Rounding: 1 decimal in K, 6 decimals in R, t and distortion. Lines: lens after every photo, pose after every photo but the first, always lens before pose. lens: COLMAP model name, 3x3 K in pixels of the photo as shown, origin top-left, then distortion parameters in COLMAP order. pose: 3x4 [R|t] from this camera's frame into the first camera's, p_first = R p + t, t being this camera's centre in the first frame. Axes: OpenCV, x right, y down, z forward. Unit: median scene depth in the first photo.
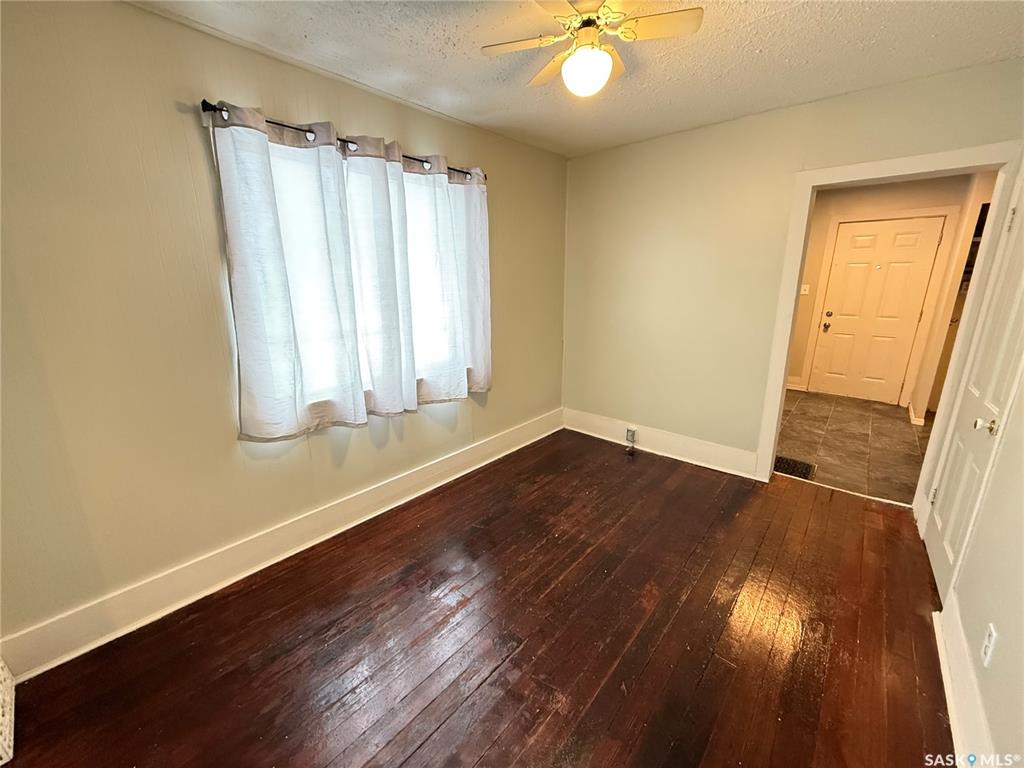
lens RADIAL K [[405.4, 0, 512.6], [0, 405.4, 383.7], [0, 0, 1]] dist [0.000428, 0.000134]
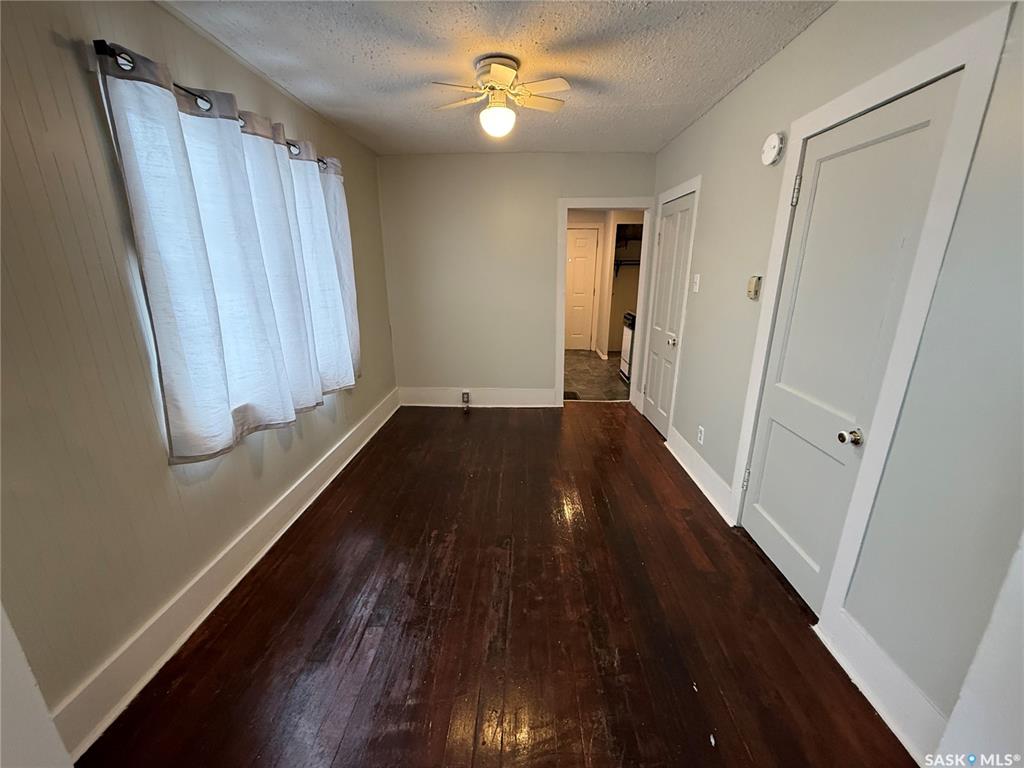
lens RADIAL K [[405.4, 0, 508.7], [0, 405.4, 383.1], [0, 0, 1]] dist [0.000428, 0.000134]
pose [[0.774939, -0.169288, 0.608942, -0.457025], [0.152349, 0.985085, 0.079979, 0.009677], [-0.613400, 0.030793, 0.789172, -0.055414]]
